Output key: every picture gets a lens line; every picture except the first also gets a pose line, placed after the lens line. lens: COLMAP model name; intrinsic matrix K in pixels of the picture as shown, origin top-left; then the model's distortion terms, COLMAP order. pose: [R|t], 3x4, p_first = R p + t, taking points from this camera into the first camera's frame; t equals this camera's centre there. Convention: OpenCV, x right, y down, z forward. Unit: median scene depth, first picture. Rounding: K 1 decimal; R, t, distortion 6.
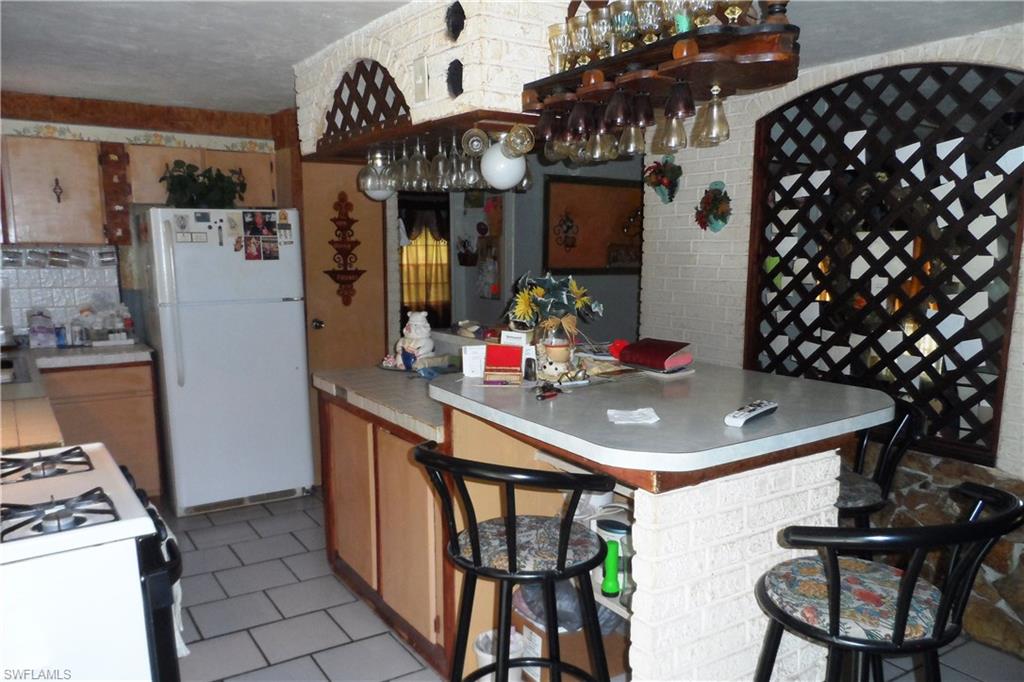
lens RADIAL K [[784.3, 0, 511.8], [0, 784.3, 388.2], [0, 0, 1]] dist [-0.002514, 0.001084]
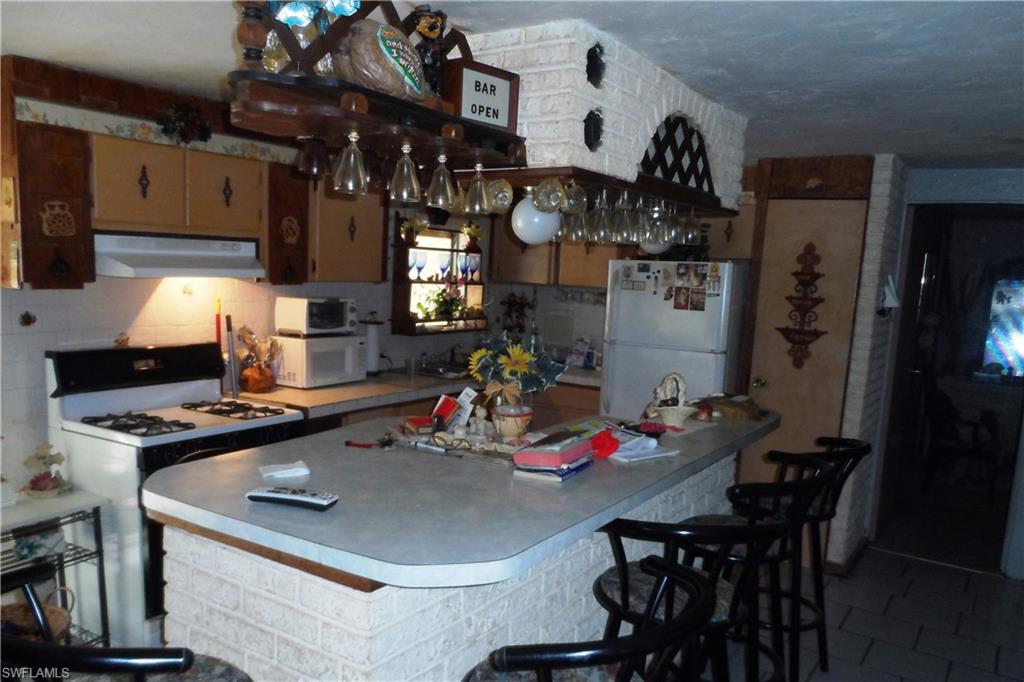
lens RADIAL K [[784.3, 0, 511.8], [0, 784.3, 388.2], [0, 0, 1]] dist [-0.002514, 0.001084]
pose [[0.388142, 0.156577, -0.908201, 0.493138], [-0.209604, 0.974634, 0.078451, -0.087351], [0.897448, 0.159912, 0.411116, 0.351461]]
